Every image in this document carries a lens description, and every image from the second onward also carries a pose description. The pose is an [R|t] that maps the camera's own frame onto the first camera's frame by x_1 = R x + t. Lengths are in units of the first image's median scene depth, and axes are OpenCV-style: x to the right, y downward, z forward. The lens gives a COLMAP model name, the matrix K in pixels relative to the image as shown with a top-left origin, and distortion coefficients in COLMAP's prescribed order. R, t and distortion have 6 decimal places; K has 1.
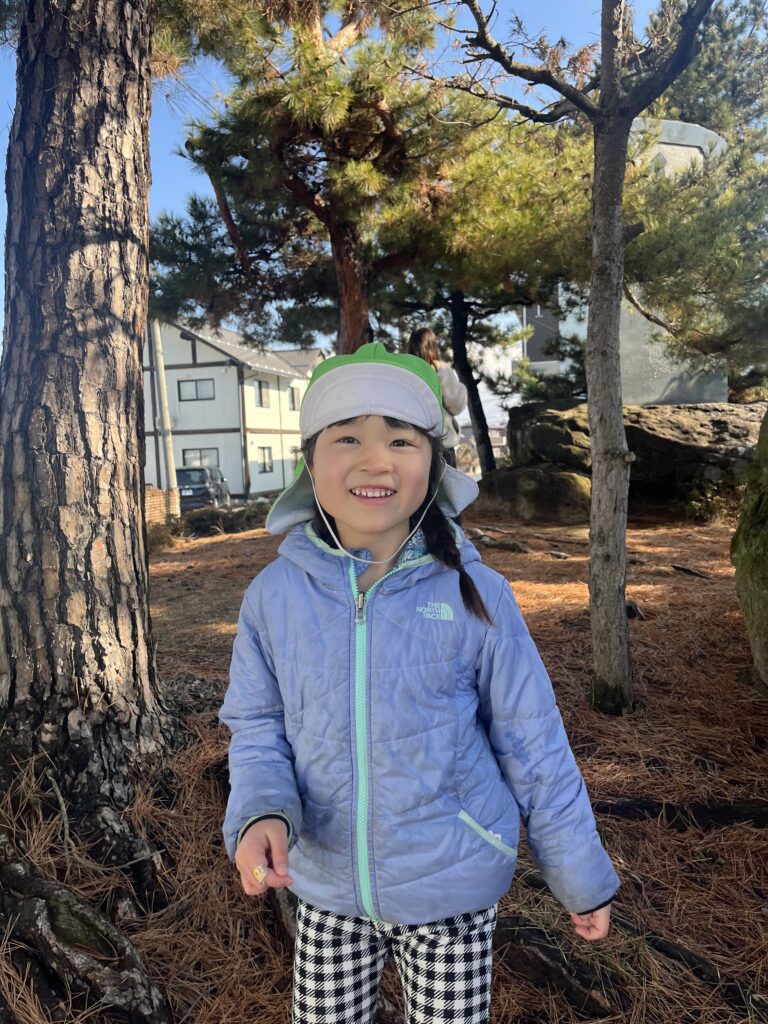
lens RADIAL K [[806.7, 0, 378.8], [0, 806.7, 503.2], [0, 0, 1]] dist [0.051939, -0.080638]
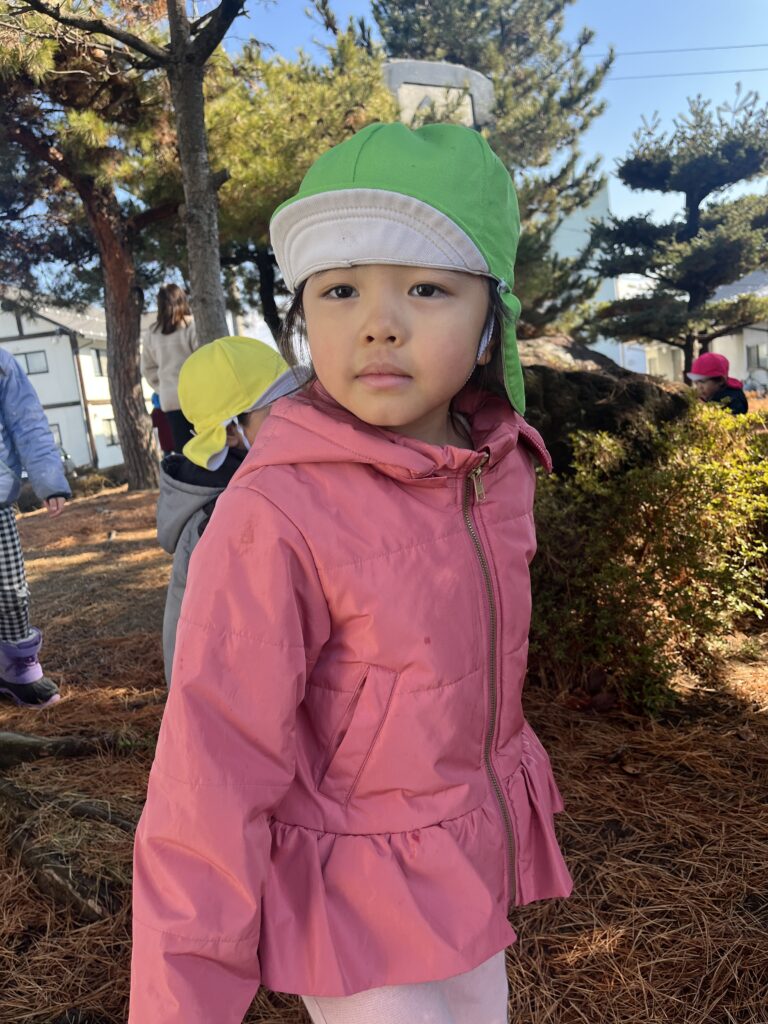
lens RADIAL K [[806.7, 0, 382.7], [0, 806.7, 510.4], [0, 0, 1]] dist [0.051939, -0.080638]
pose [[0.982901, -0.100523, 0.154277, 0.103983], [0.090785, 0.993482, 0.068936, 0.009229], [-0.160201, -0.053751, 0.985620, -0.019339]]
